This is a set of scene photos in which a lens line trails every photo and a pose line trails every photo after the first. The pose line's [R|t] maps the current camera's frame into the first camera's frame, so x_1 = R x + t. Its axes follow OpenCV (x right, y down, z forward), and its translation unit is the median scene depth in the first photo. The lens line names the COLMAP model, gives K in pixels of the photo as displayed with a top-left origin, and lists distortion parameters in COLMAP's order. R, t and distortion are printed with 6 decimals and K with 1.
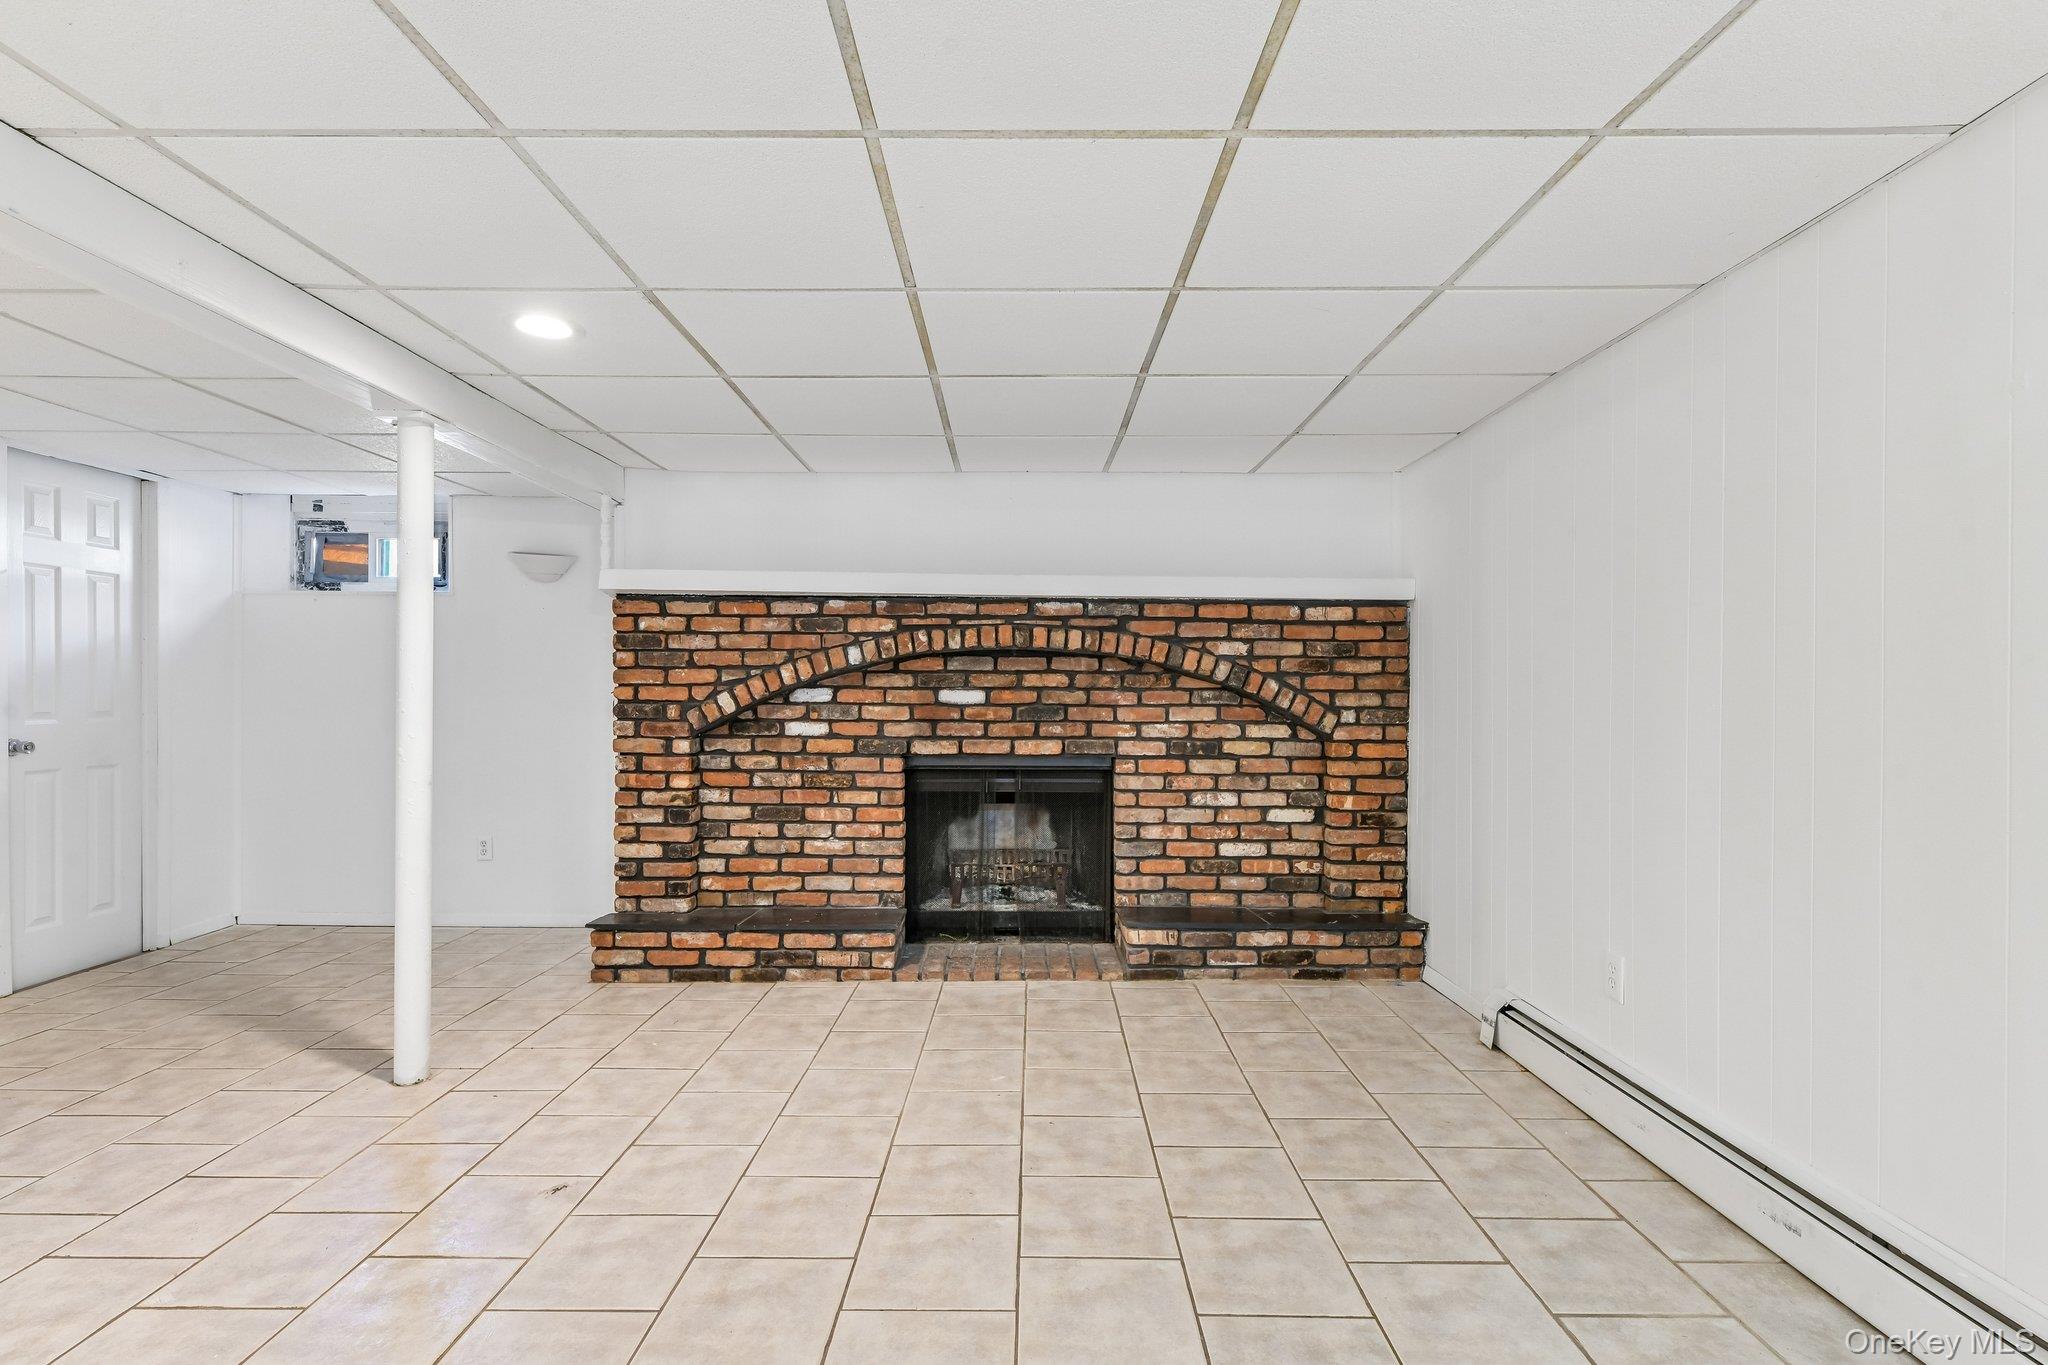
lens RADIAL K [[974.4, 0, 1029.2], [0, 974.4, 695.1], [0, 0, 1]] dist [0.002321, -0.003974]
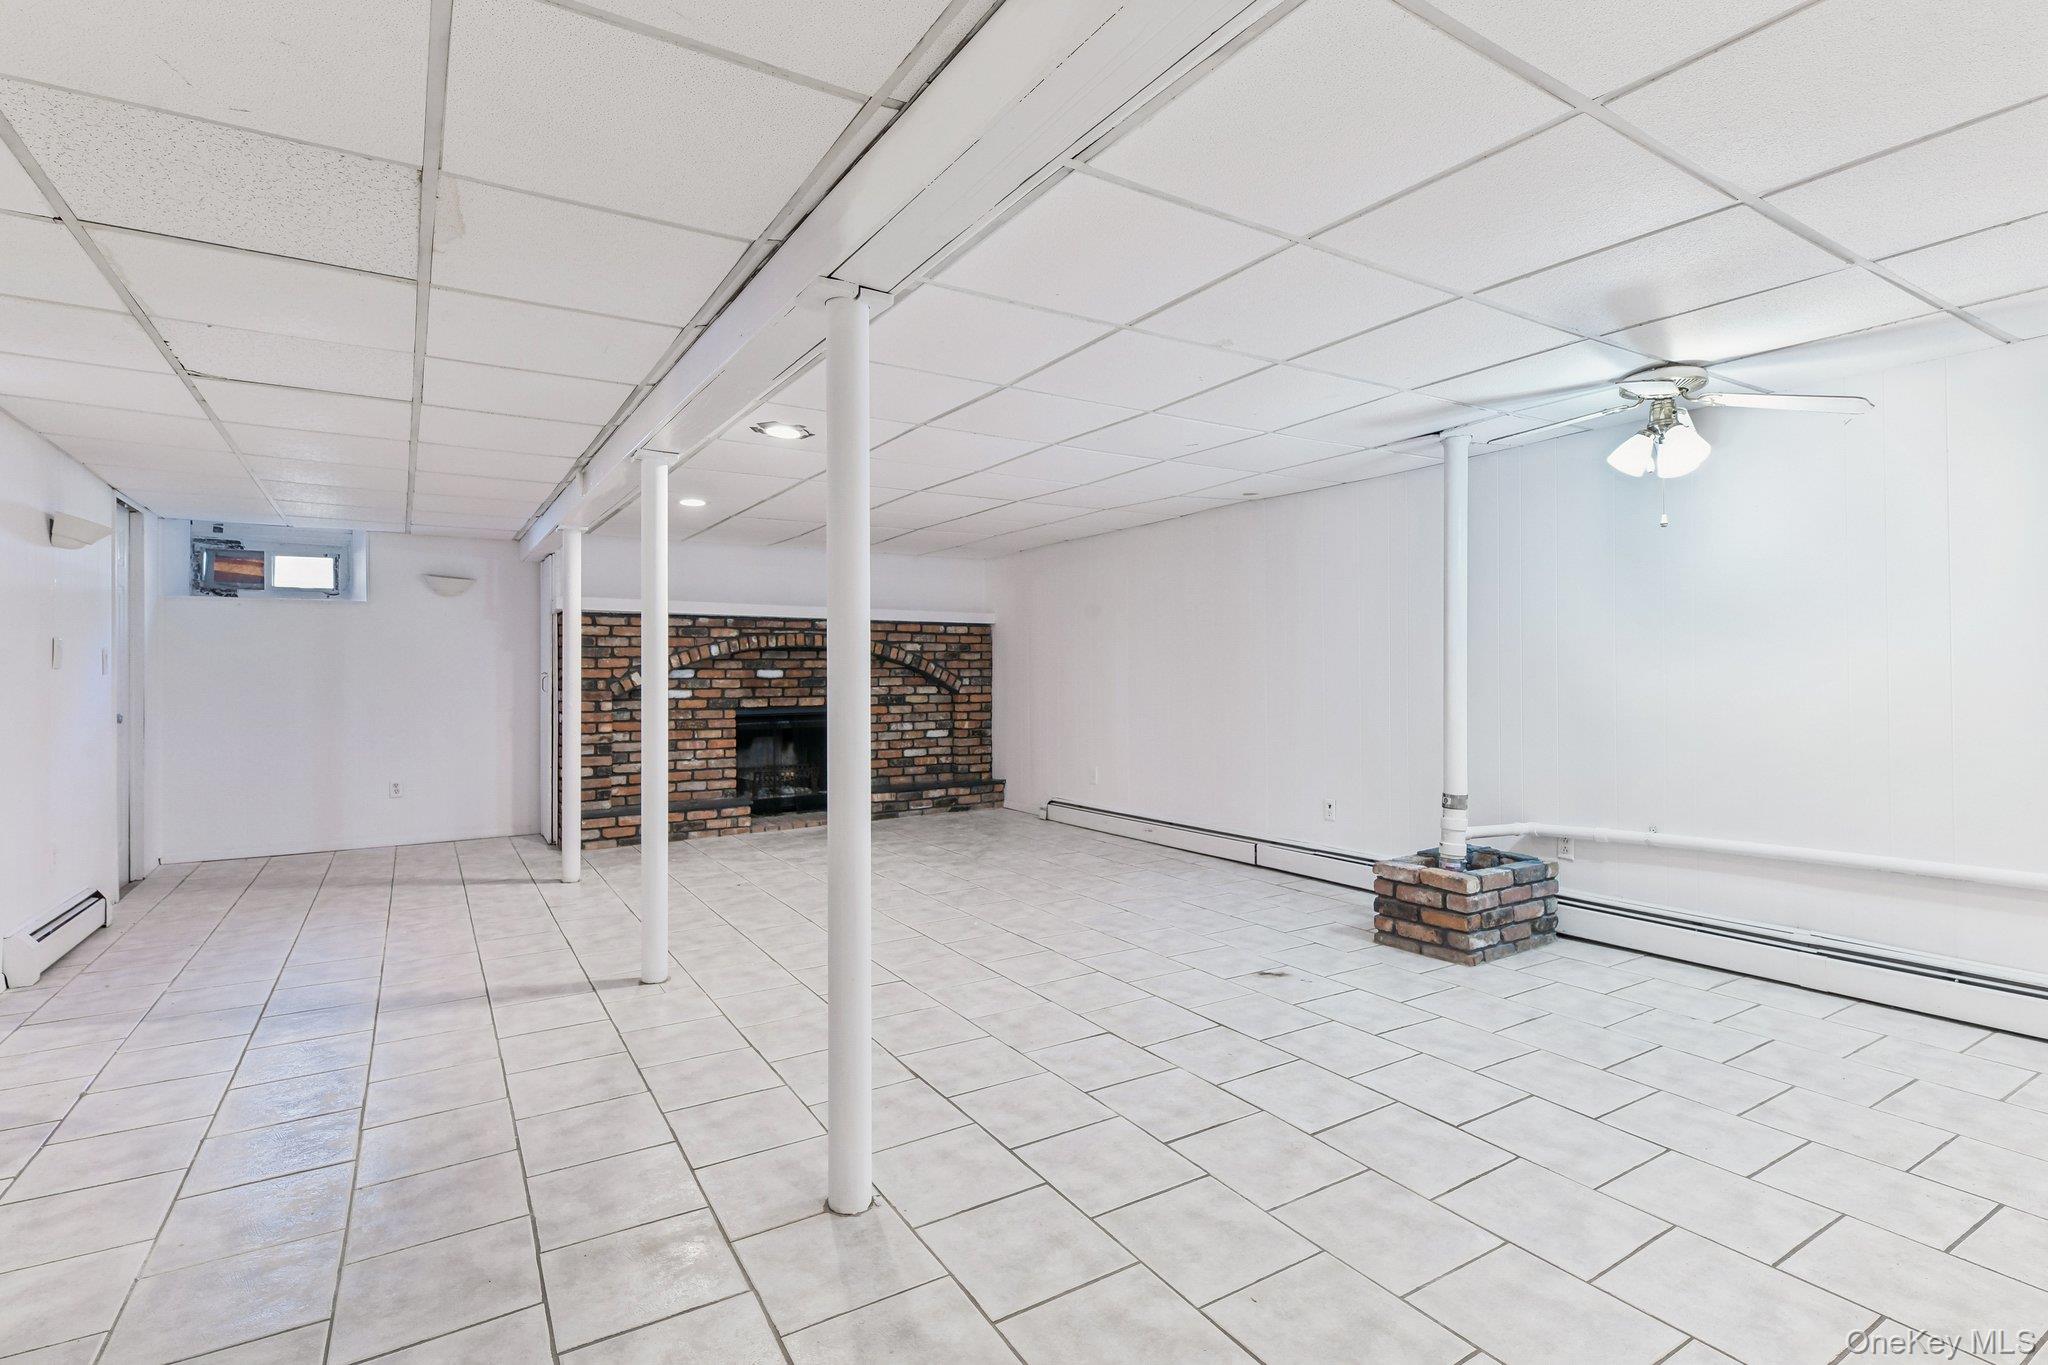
lens RADIAL K [[974.4, 0, 1017.5], [0, 974.4, 674.3], [0, 0, 1]] dist [0.002321, -0.003974]
pose [[0.843806, -0.011331, 0.536528, -0.648032], [0.013220, 0.999913, 0.000326, 0.007986], [-0.536485, 0.006818, 0.843882, -0.733157]]
